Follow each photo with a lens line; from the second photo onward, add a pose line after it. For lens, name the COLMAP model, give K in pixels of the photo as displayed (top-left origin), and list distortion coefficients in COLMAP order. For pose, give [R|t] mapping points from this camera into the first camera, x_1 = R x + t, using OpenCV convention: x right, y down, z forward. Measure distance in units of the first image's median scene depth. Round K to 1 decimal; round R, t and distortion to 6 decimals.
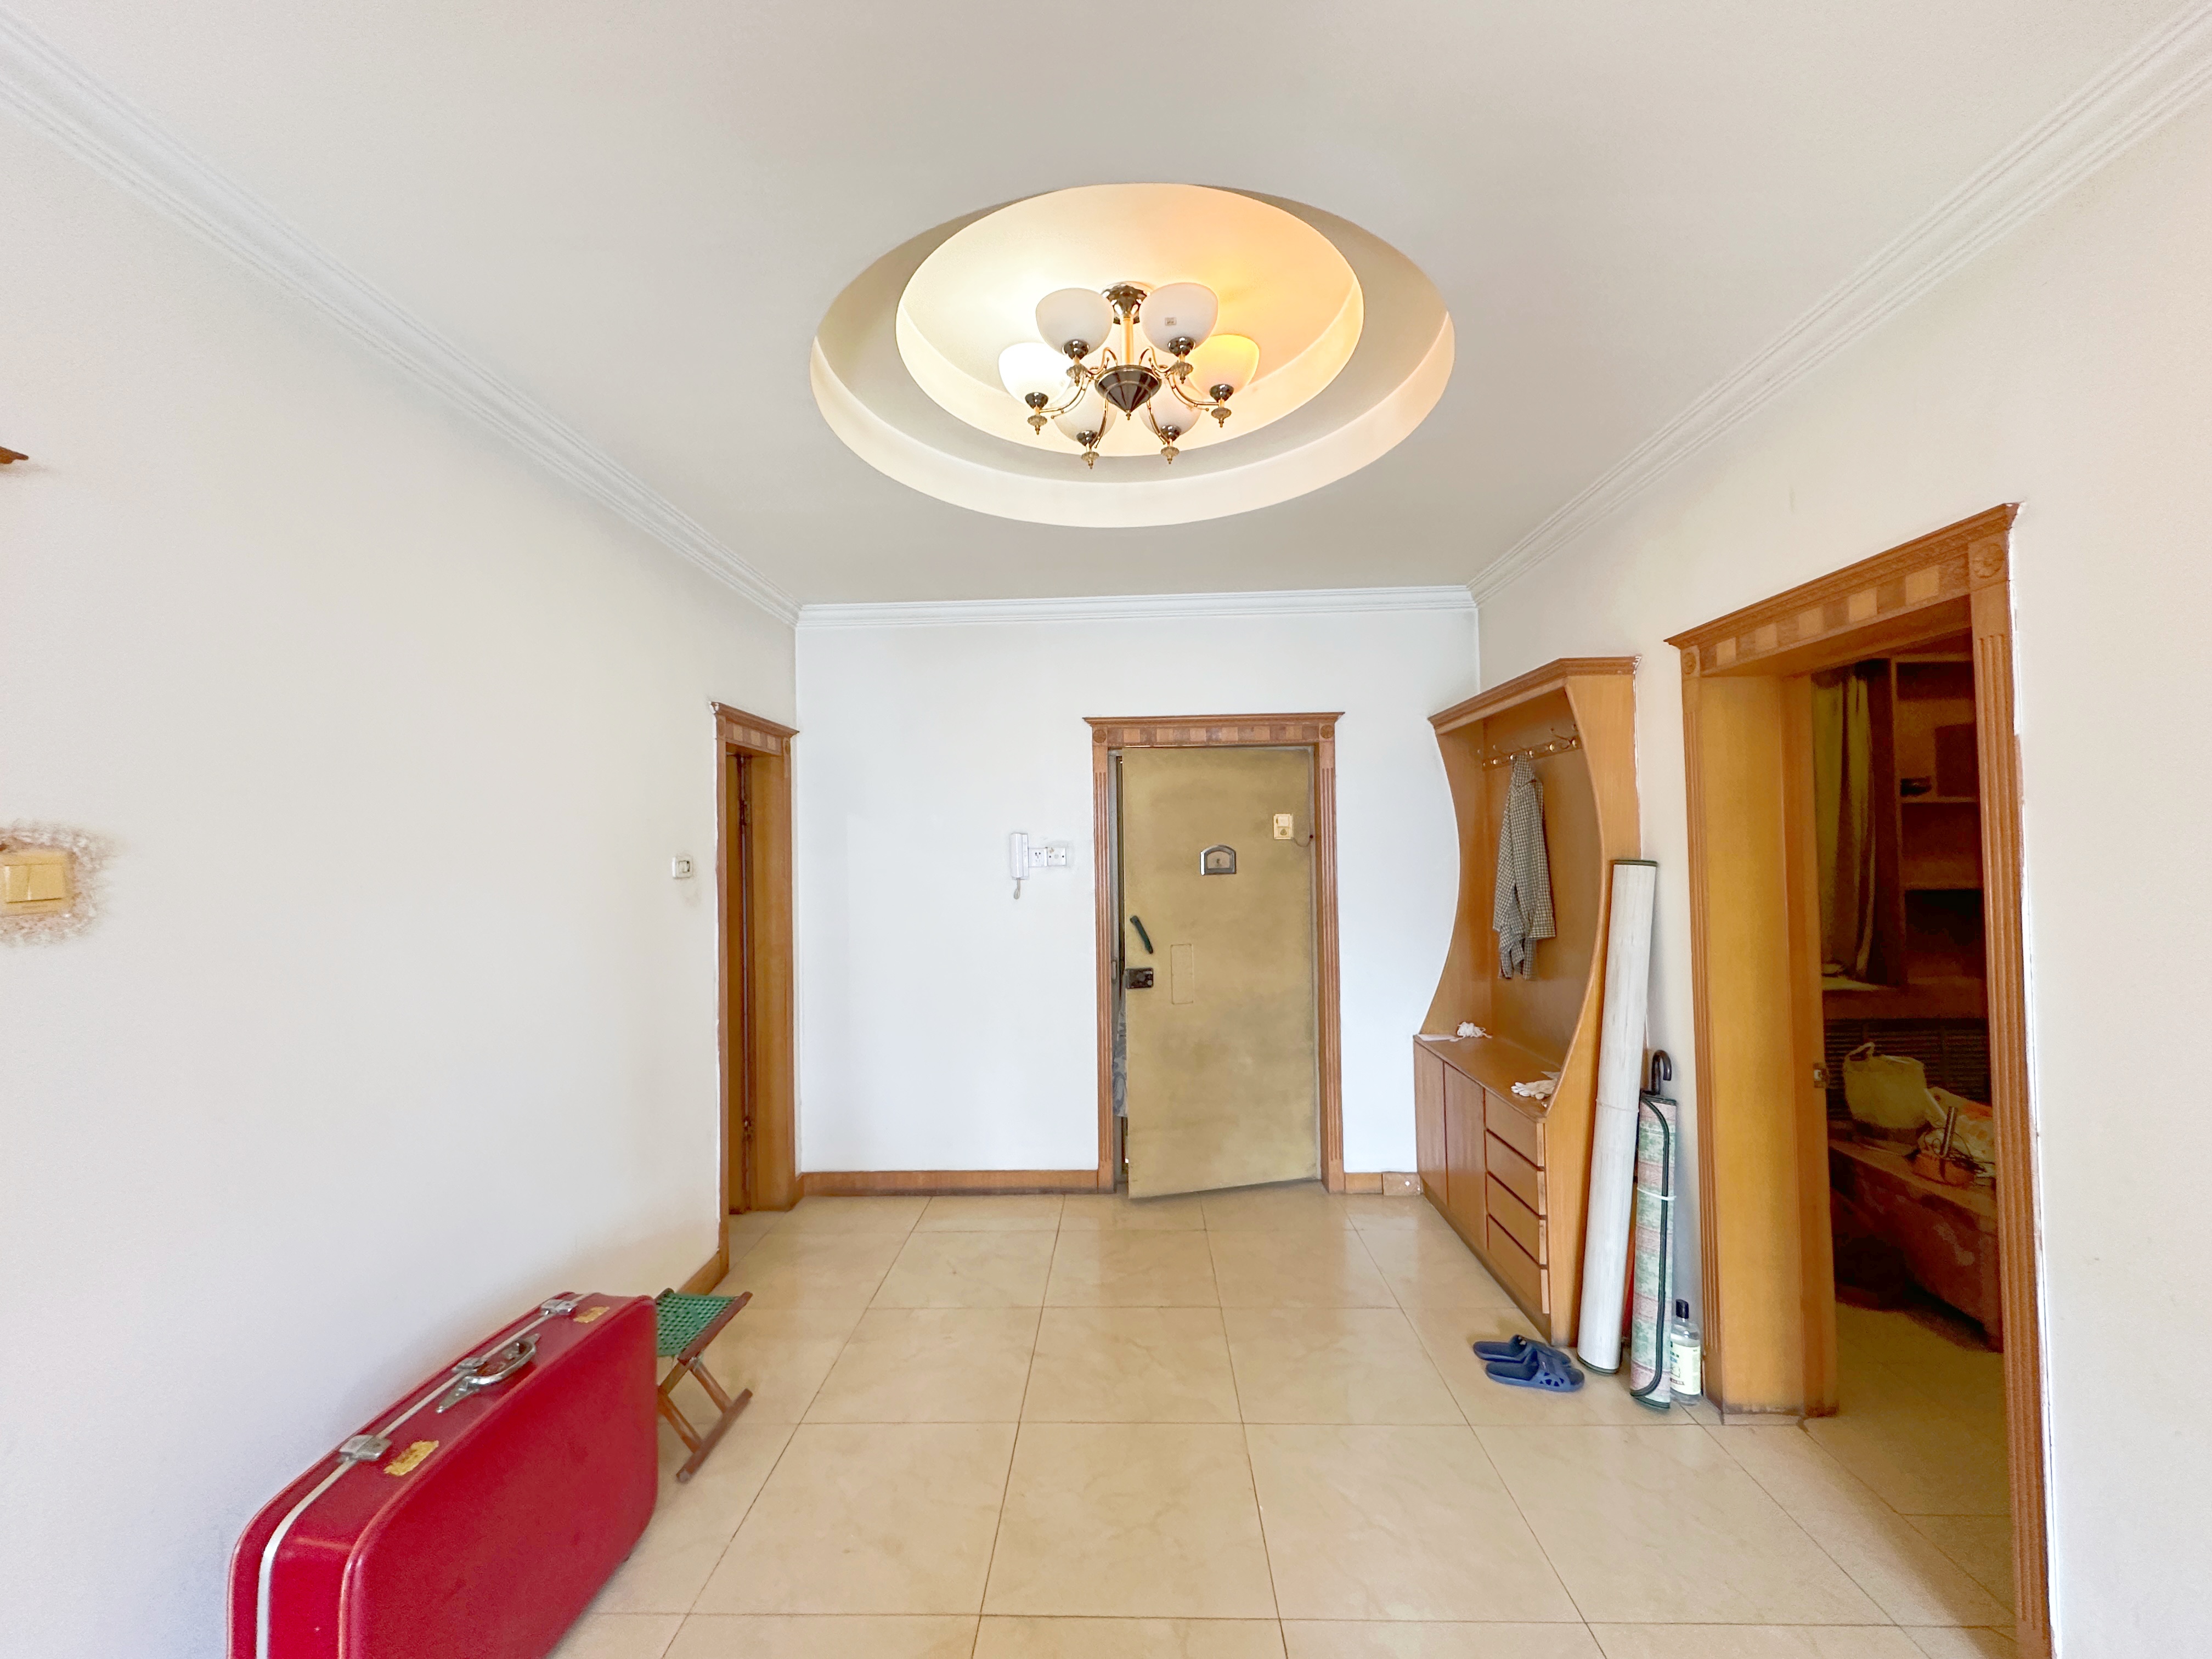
lens RADIAL K [[878.6, 0, 1109.7], [0, 878.6, 829.6], [0, 0, 1]] dist [-0.000551, -0.000010]
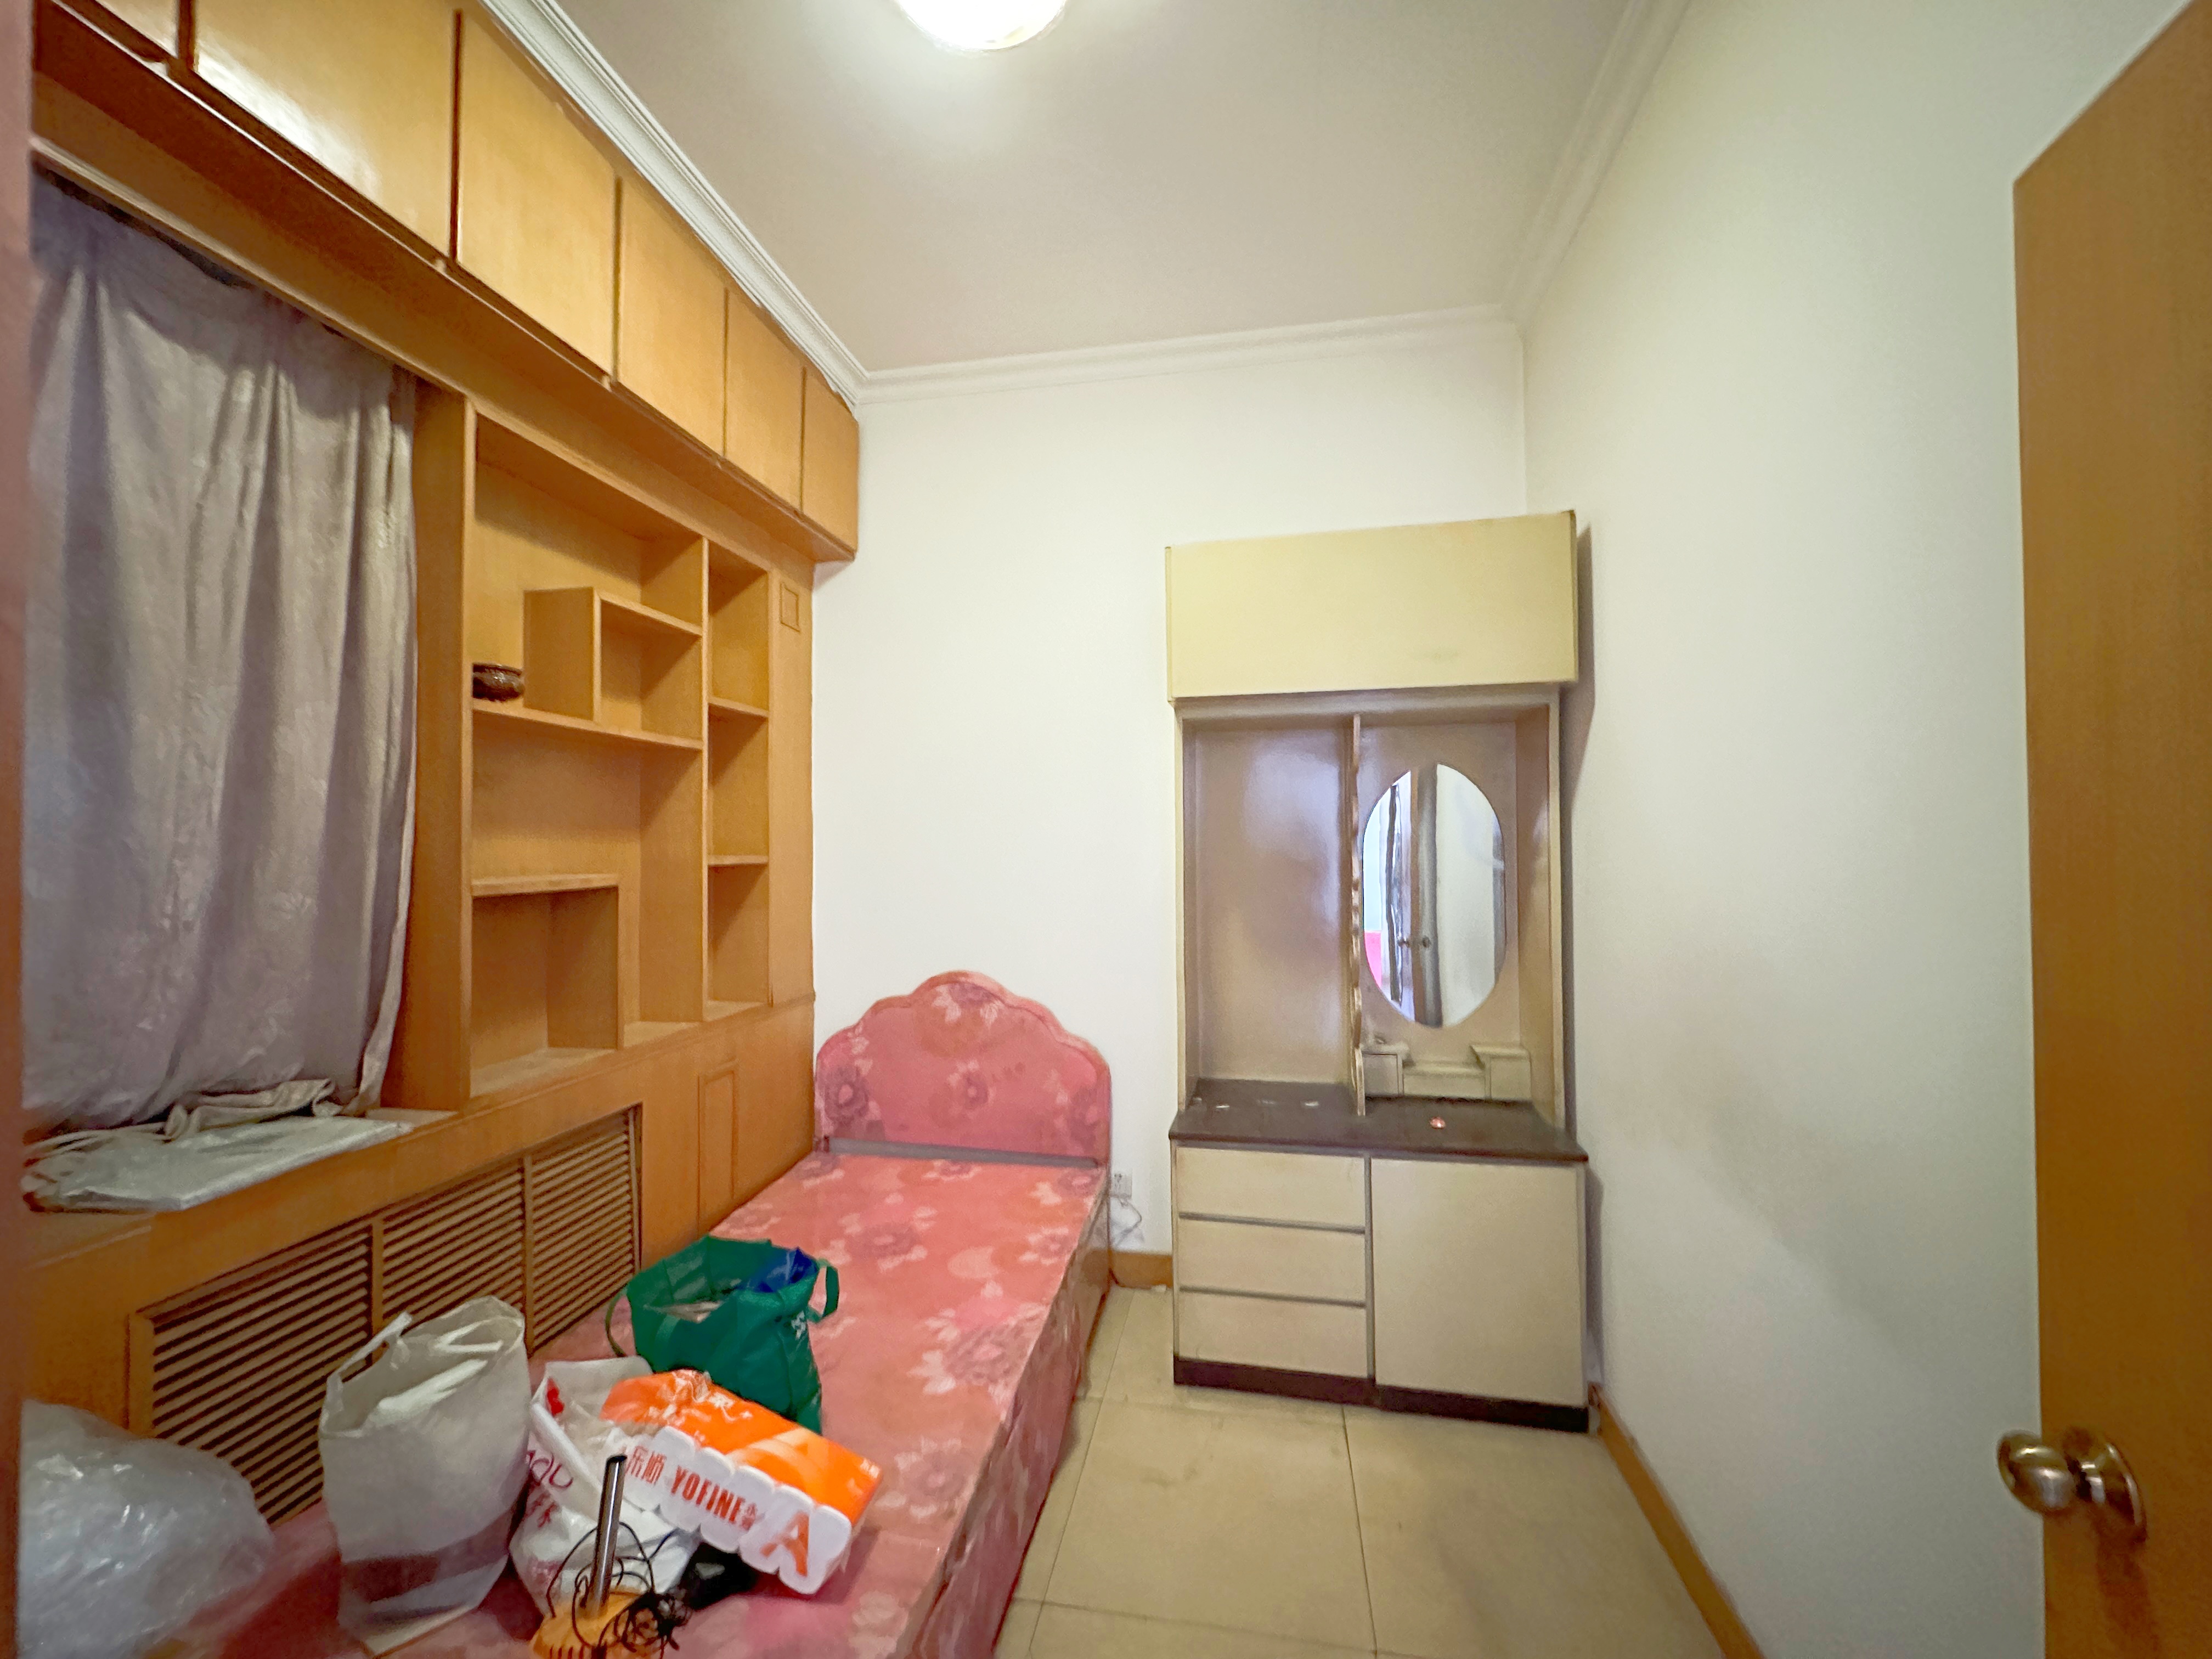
lens RADIAL K [[878.6, 0, 1109.7], [0, 878.6, 829.6], [0, 0, 1]] dist [-0.000551, -0.000010]
pose [[0.155631, 0.034174, 0.987224, 0.487960], [-0.018023, 0.999333, -0.031752, 0.043999], [-0.987651, -0.012851, 0.156143, 0.584002]]
